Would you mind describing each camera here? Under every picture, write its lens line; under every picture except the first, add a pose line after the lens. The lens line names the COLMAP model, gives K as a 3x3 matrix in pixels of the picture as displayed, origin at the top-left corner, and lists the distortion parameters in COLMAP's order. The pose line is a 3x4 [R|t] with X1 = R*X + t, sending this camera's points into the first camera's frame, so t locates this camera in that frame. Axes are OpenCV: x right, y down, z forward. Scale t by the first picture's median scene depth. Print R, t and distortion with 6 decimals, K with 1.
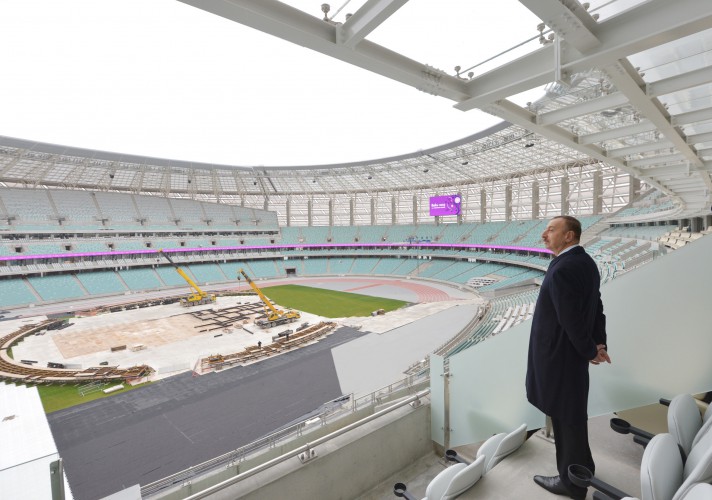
lens RADIAL K [[340.4, 0, 362.2], [0, 340.4, 249.4], [0, 0, 1]] dist [0.000545, -0.000967]
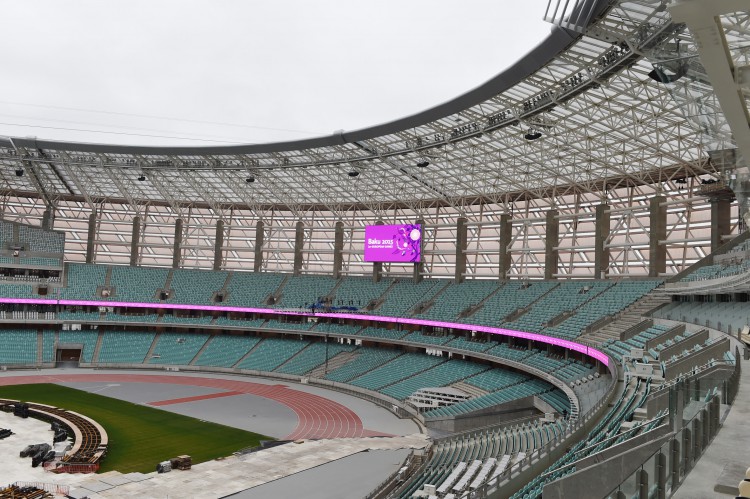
lens RADIAL K [[579.8, 0, 373.5], [0, 579.8, 251.7], [0, 0, 1]] dist [-0.006752, 0.012386]
pose [[0.992269, 0.070437, 0.102178, 0.134706], [-0.057591, 0.990655, -0.123637, -0.004678], [-0.109931, 0.116797, 0.987053, 0.134708]]
